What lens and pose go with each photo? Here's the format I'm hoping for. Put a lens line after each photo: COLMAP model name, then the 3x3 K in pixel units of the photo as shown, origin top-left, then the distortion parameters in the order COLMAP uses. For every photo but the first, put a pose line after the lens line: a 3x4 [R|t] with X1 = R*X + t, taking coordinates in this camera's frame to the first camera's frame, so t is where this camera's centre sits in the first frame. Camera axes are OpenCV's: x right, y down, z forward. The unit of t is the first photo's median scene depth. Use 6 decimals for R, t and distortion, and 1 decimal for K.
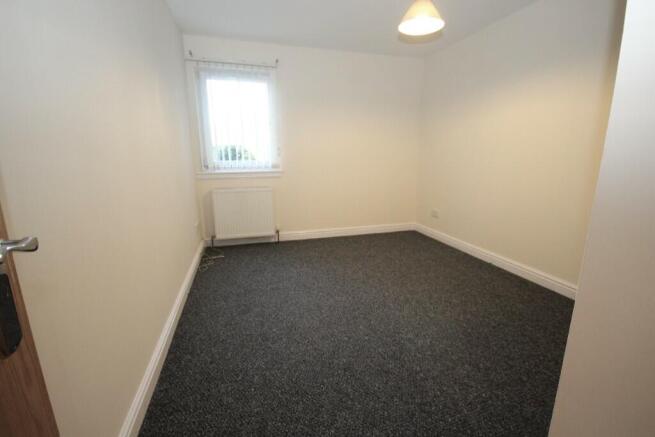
lens RADIAL K [[302.6, 0, 334.2], [0, 302.6, 218.5], [0, 0, 1]] dist [-0.001189, -0.001101]
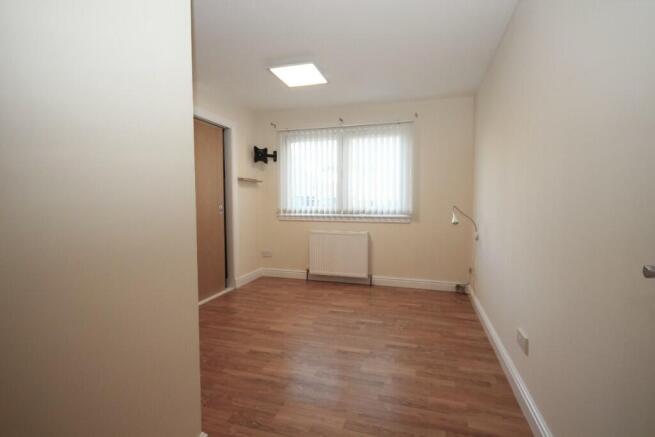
lens RADIAL K [[302.6, 0, 334.2], [0, 302.6, 218.5], [0, 0, 1]] dist [-0.001189, -0.001101]
pose [[0.840817, 0.032770, -0.540327, 0.265446], [-0.114710, 0.986283, -0.118687, -0.009137], [0.529027, 0.161775, 0.833042, 0.047295]]
